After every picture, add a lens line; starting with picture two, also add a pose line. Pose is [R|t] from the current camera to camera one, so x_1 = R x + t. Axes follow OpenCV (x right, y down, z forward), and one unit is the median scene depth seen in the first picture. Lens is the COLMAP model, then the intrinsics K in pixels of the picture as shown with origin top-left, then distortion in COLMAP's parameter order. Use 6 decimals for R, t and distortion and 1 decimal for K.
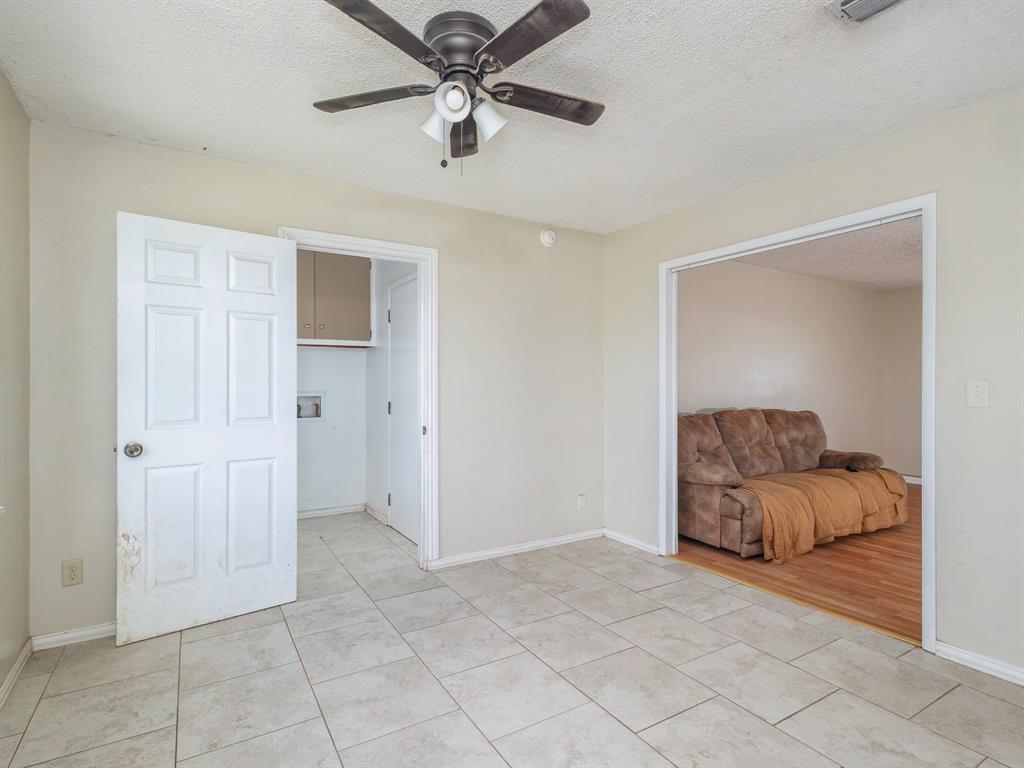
lens RADIAL K [[522.3, 0, 514.3], [0, 522.3, 381.9], [0, 0, 1]] dist [0.004652, 0.000297]
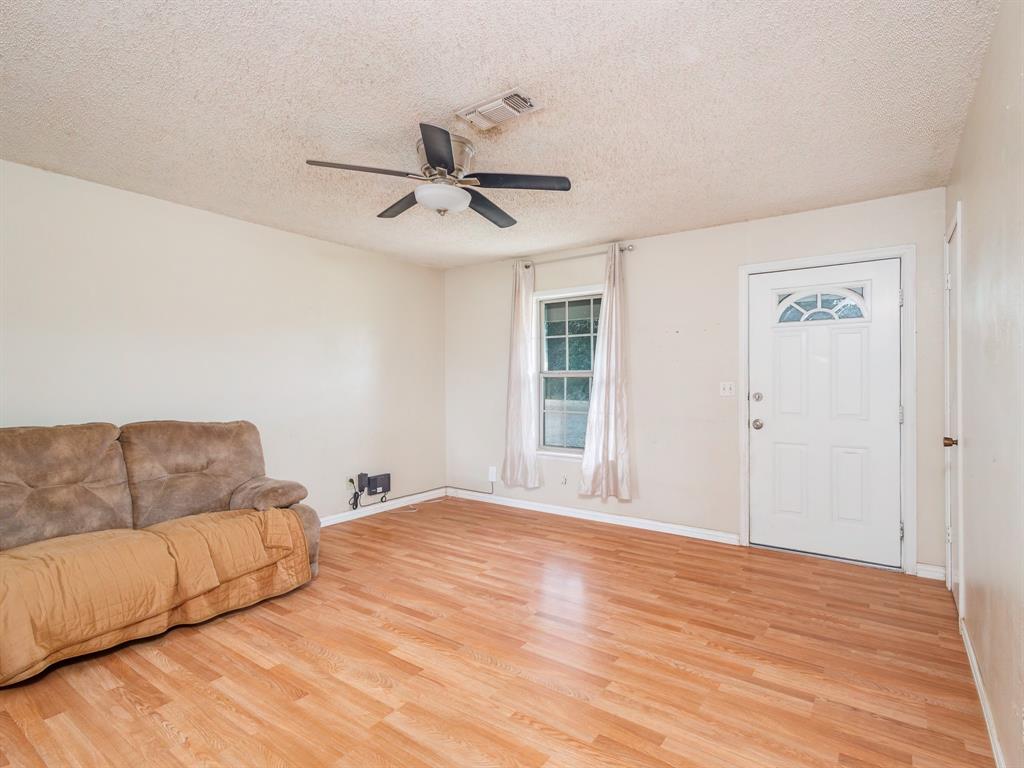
lens RADIAL K [[528.8, 0, 513.2], [0, 528.8, 383.0], [0, 0, 1]] dist [0.010065, -0.001088]
pose [[0.924258, -0.002934, 0.381758, 1.147715], [-0.000307, 0.999964, 0.008429, 0.000295], [-0.381769, -0.007908, 0.924224, 0.415443]]
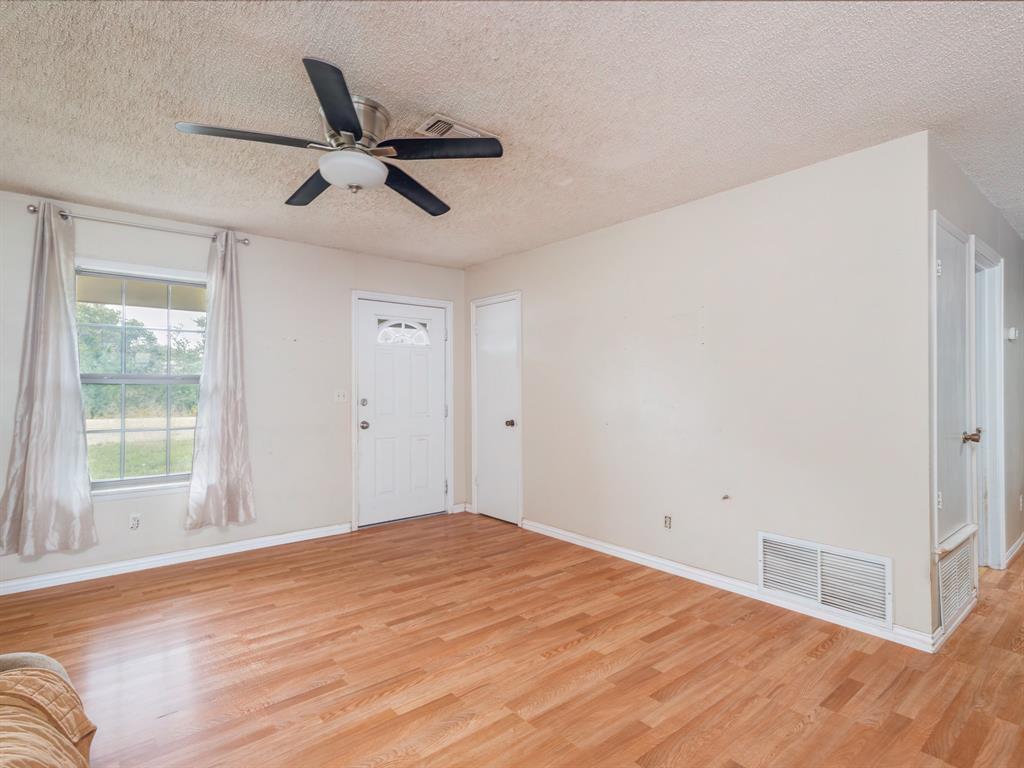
lens RADIAL K [[528.8, 0, 513.2], [0, 528.8, 383.0], [0, 0, 1]] dist [0.010065, -0.001088]
pose [[-0.137298, 0.010295, 0.990476, 0.553436], [-0.003799, 0.999933, -0.010920, 0.004720], [-0.990522, -0.005262, -0.137250, 1.232492]]
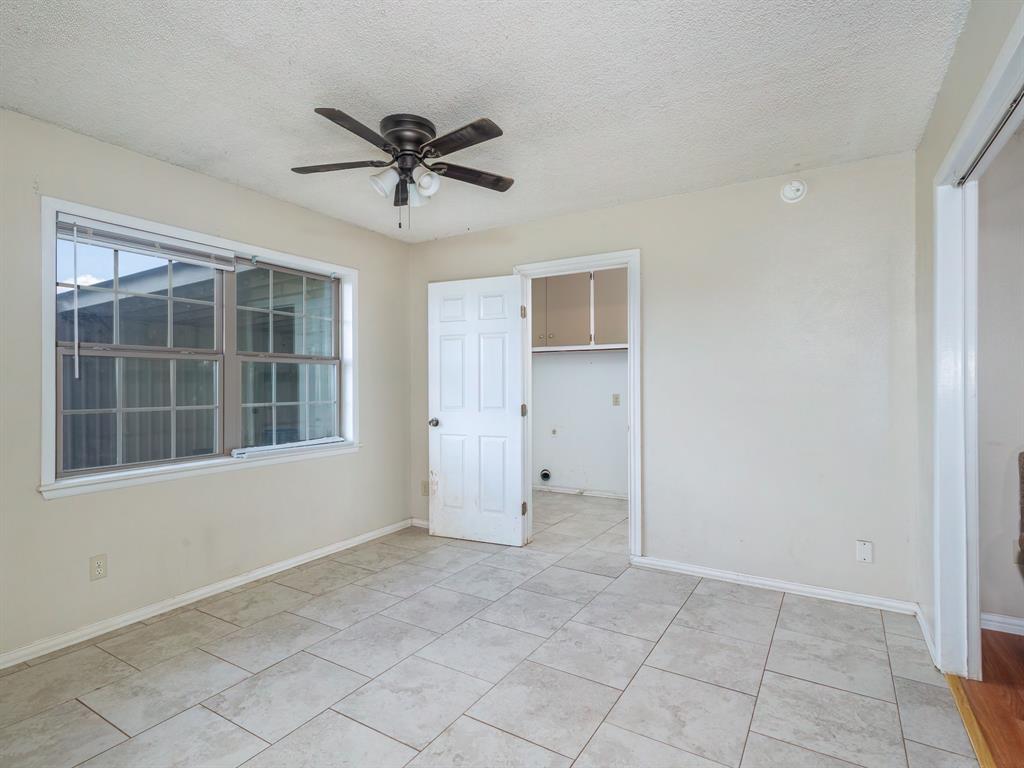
lens RADIAL K [[522.3, 0, 514.3], [0, 522.3, 381.9], [0, 0, 1]] dist [0.004652, 0.000297]
pose [[0.461212, -0.006961, -0.887263, 0.780665], [0.007352, 0.999965, -0.004023, 0.006707], [0.887259, -0.004668, 0.461247, 0.392954]]
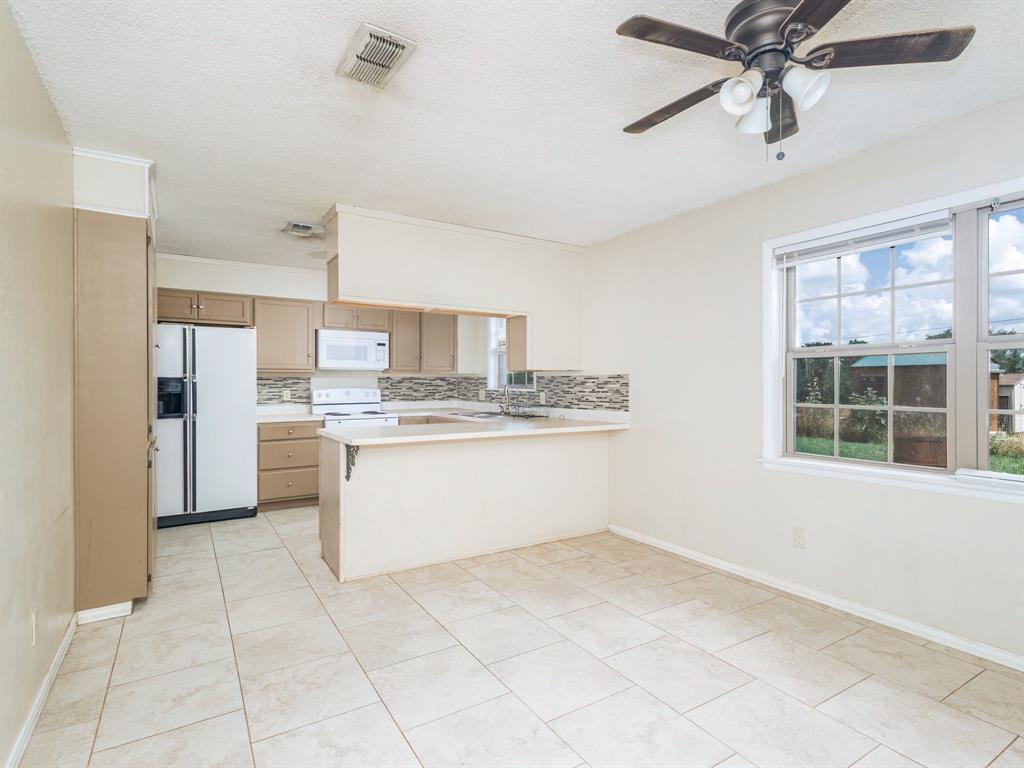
lens RADIAL K [[528.8, 0, 513.2], [0, 528.8, 383.0], [0, 0, 1]] dist [0.010065, -0.001088]
pose [[-0.999980, -0.000511, -0.006366, 0.224664], [-0.000487, 0.999993, -0.003704, 0.008321], [0.006368, -0.003701, -0.999973, 1.254227]]
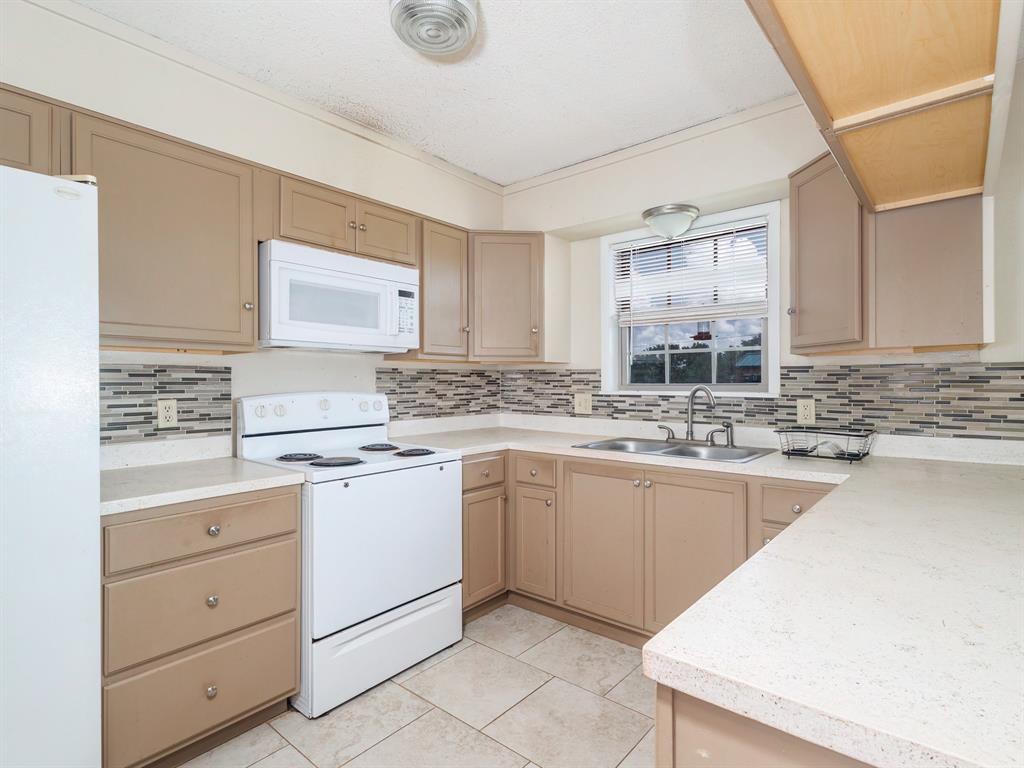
lens RADIAL K [[528.8, 0, 513.2], [0, 528.8, 383.0], [0, 0, 1]] dist [0.010065, -0.001088]
pose [[-0.951584, 0.000917, -0.307388, 0.839887], [0.002066, 0.999992, -0.003411, 0.008557], [0.307383, -0.003881, -0.951578, 0.097760]]
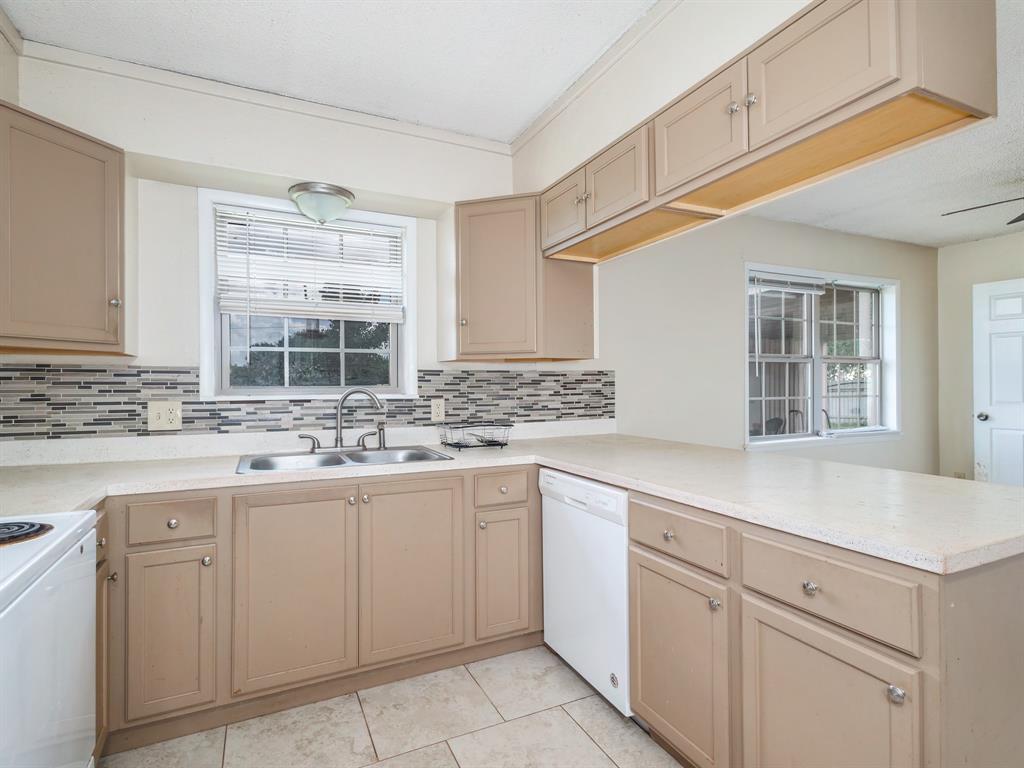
lens RADIAL K [[528.8, 0, 513.2], [0, 528.8, 383.0], [0, 0, 1]] dist [0.010065, -0.001088]
pose [[-0.109930, -0.002330, -0.993937, 1.087964], [0.008118, 0.999962, -0.003242, 0.007318], [0.993906, -0.008425, -0.109907, -0.335498]]
